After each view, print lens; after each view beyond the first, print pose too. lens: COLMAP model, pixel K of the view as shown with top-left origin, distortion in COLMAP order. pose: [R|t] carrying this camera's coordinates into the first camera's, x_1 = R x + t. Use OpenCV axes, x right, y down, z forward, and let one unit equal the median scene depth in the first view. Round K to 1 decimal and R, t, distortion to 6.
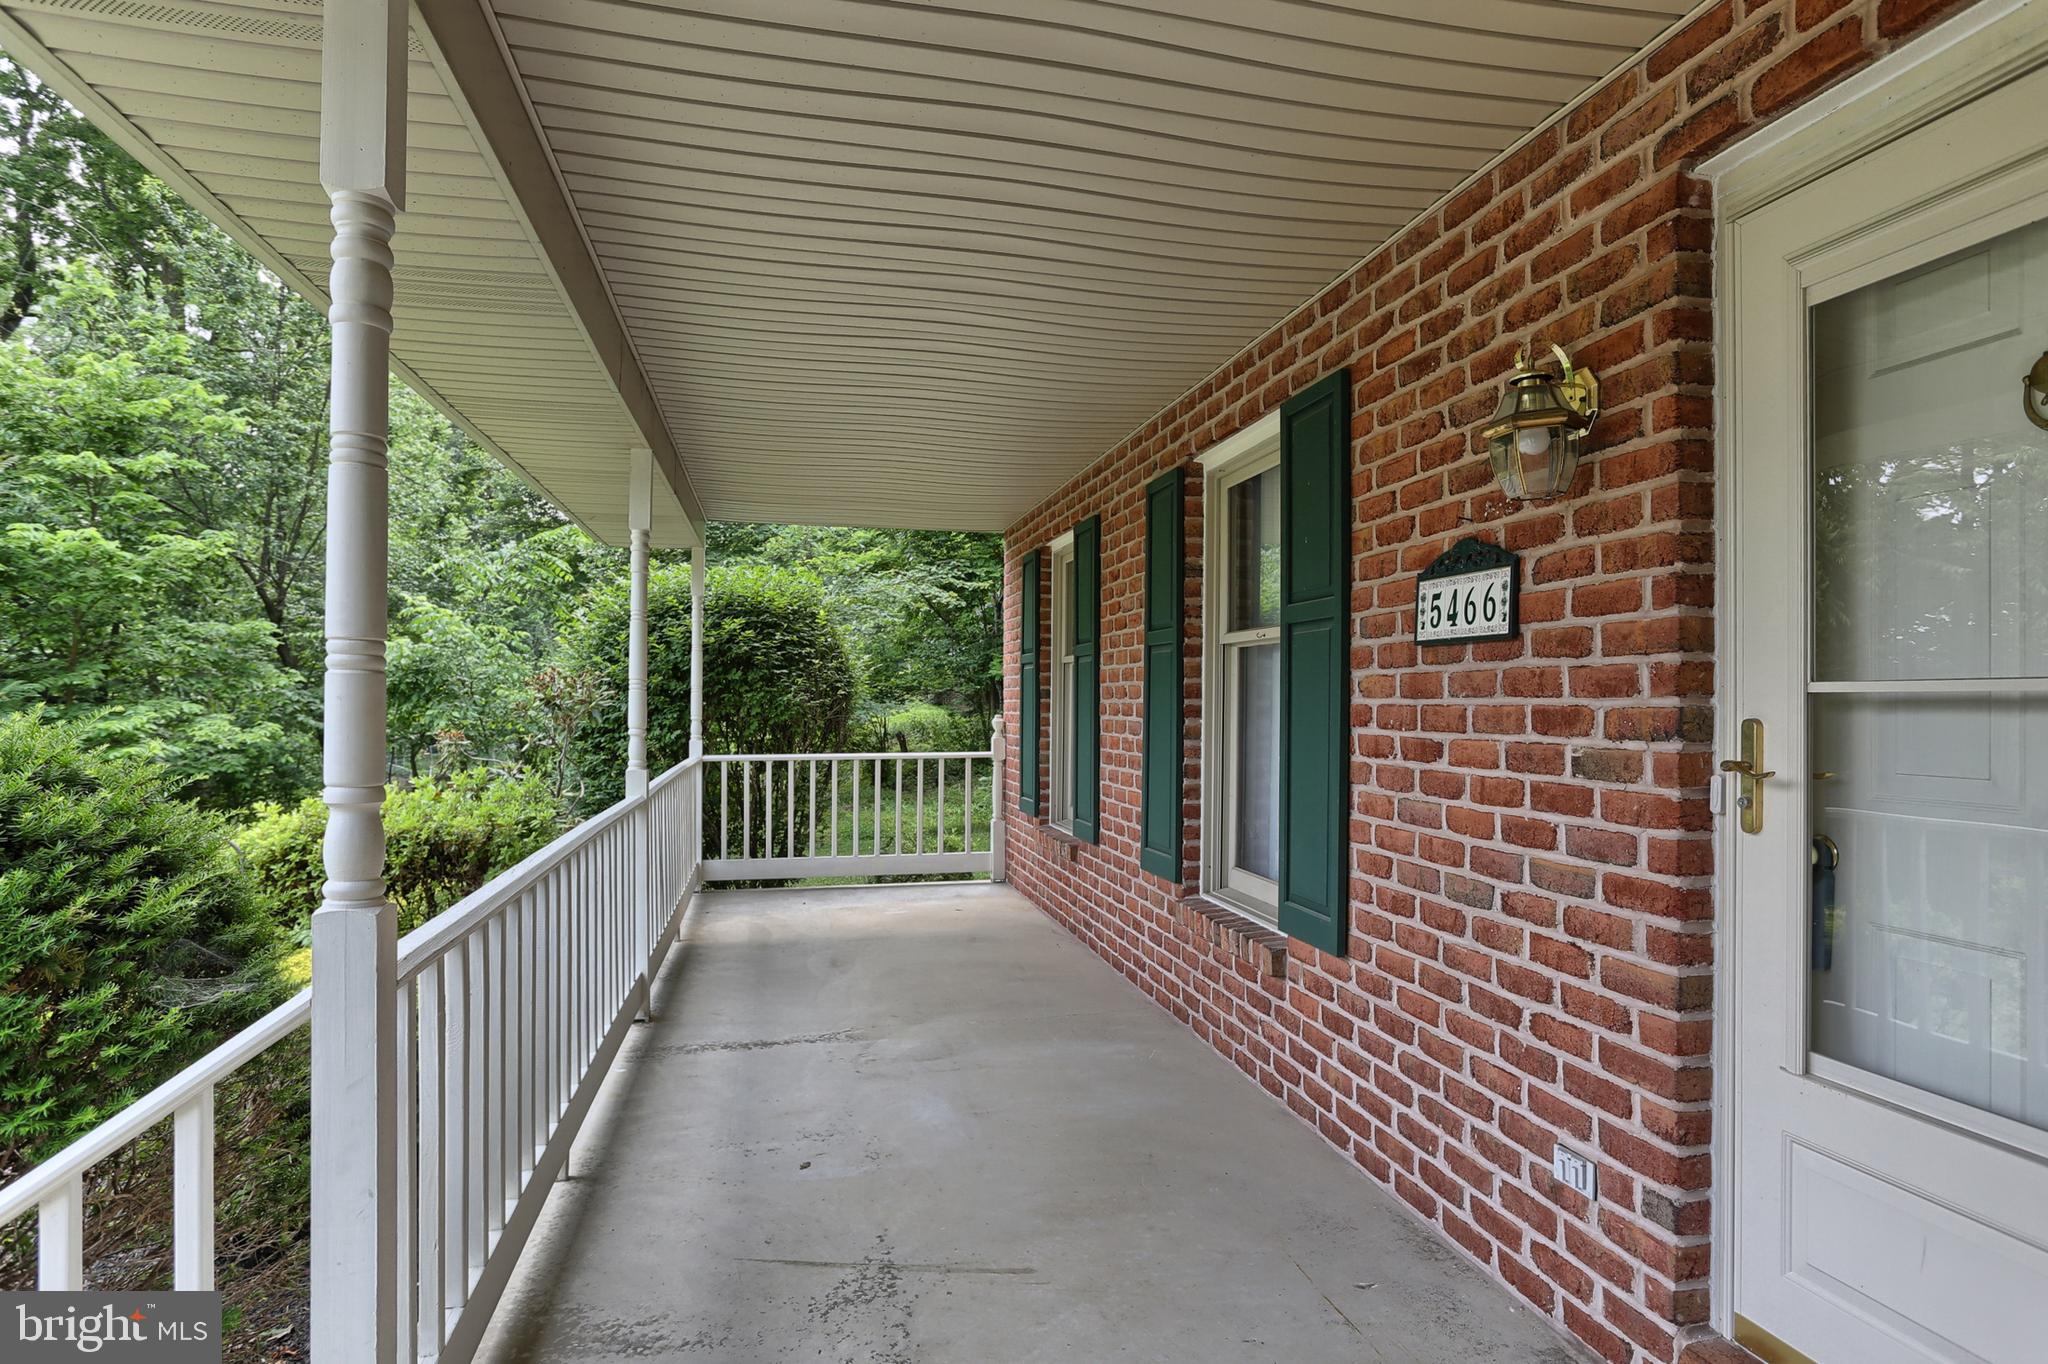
lens RADIAL K [[1027.8, 0, 1024.0], [0, 1027.8, 682.0], [0, 0, 1]] dist [-0.061394, 0.032612]
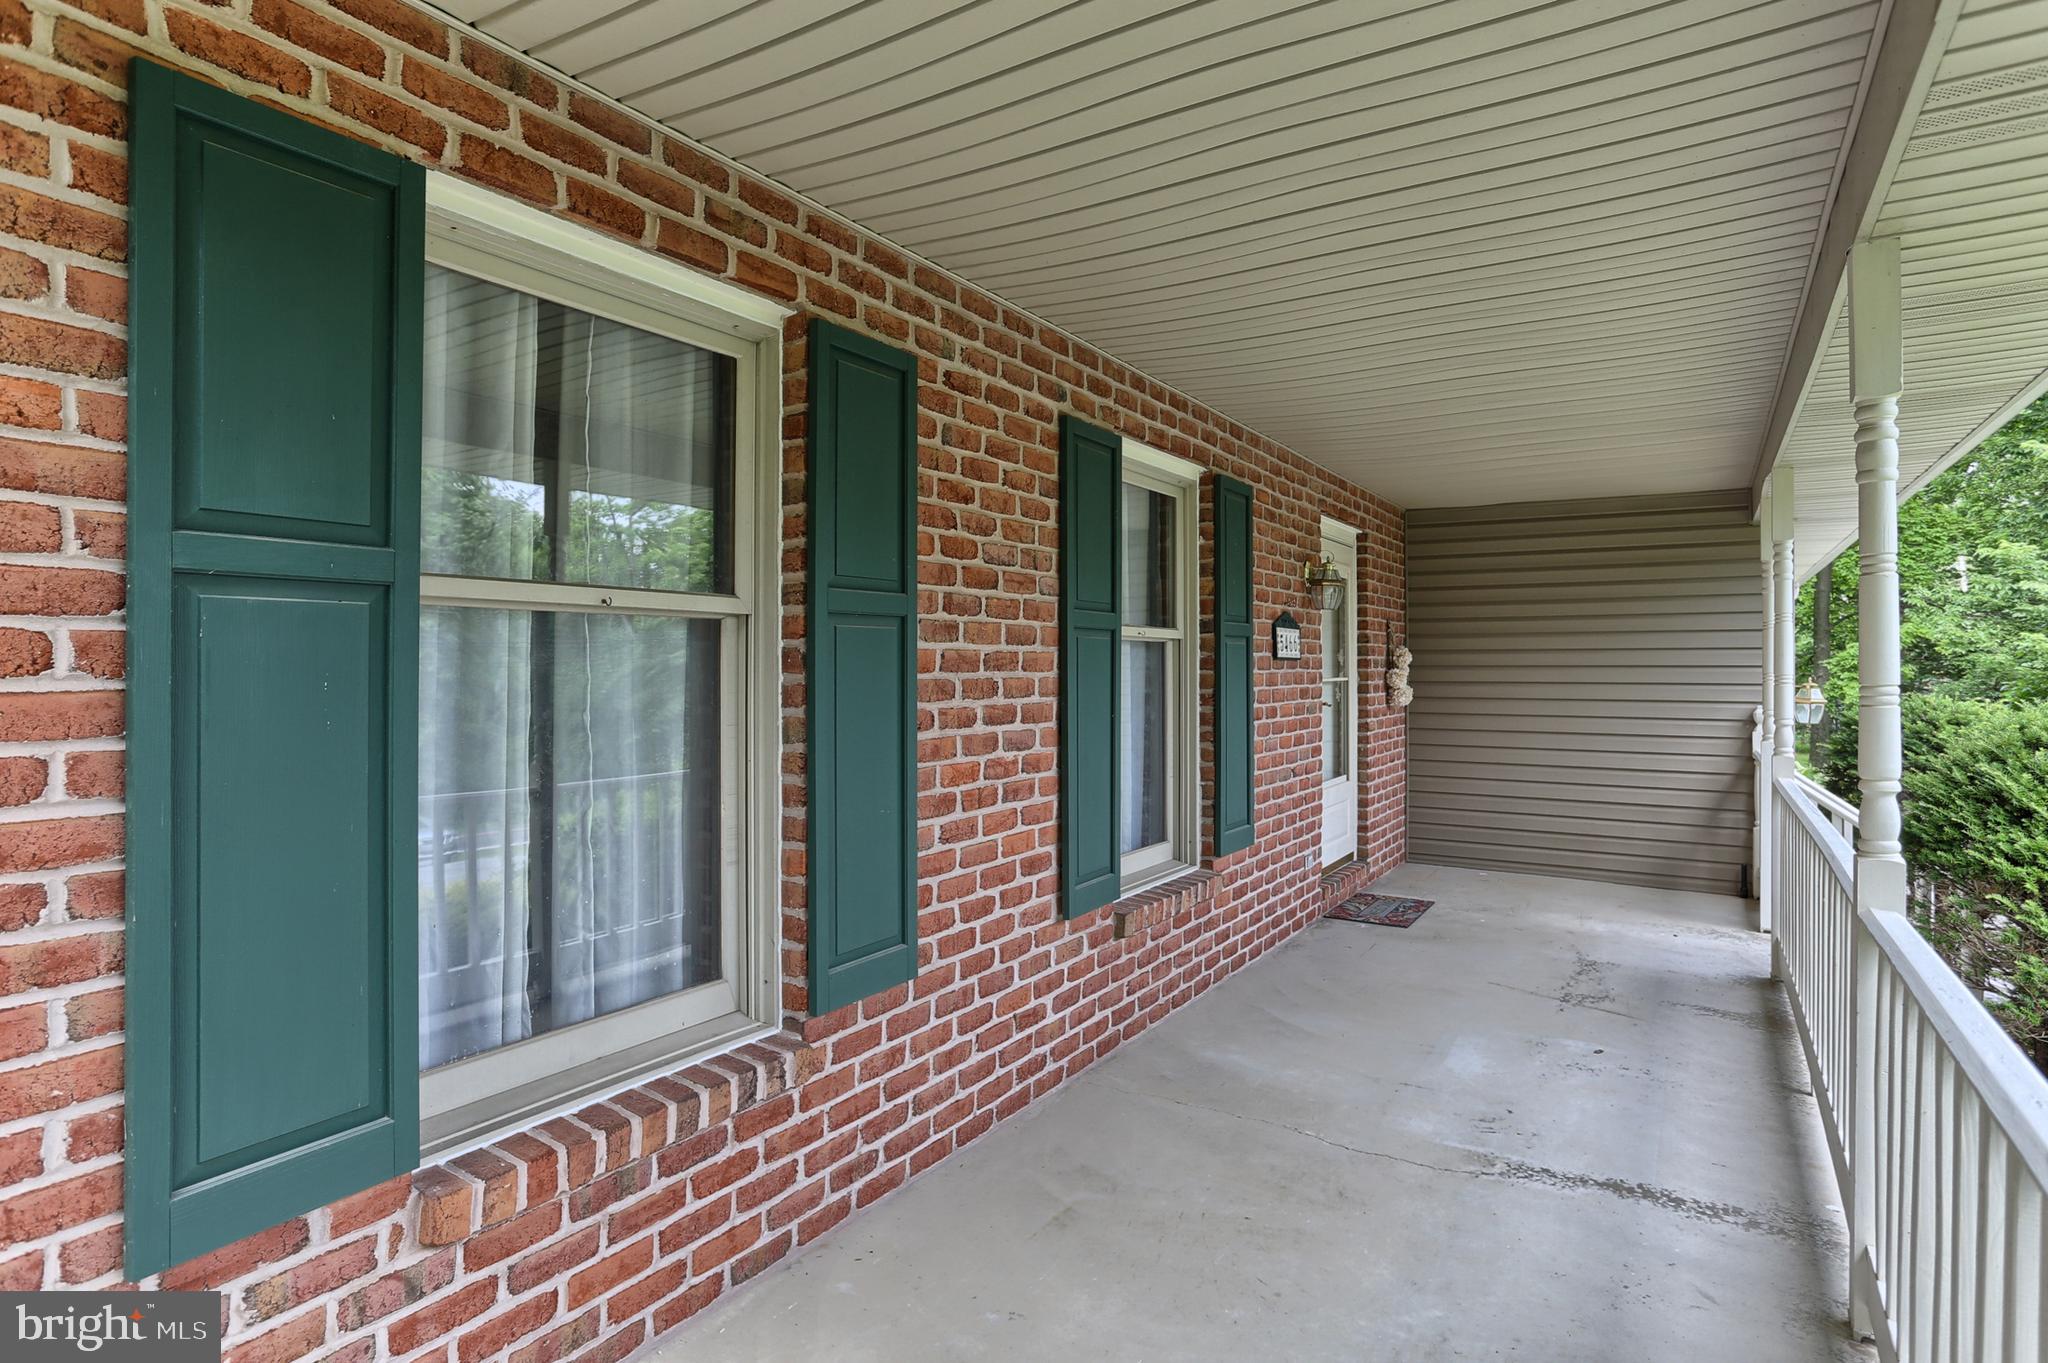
lens RADIAL K [[1027.8, 0, 1024.0], [0, 1027.8, 681.5], [0, 0, 1]] dist [-0.061394, 0.032612]
pose [[-0.680569, -0.017018, 0.732486, -0.498011], [-0.014773, 0.999846, 0.009504, -0.004679], [-0.732535, -0.004352, -0.680715, 1.849000]]
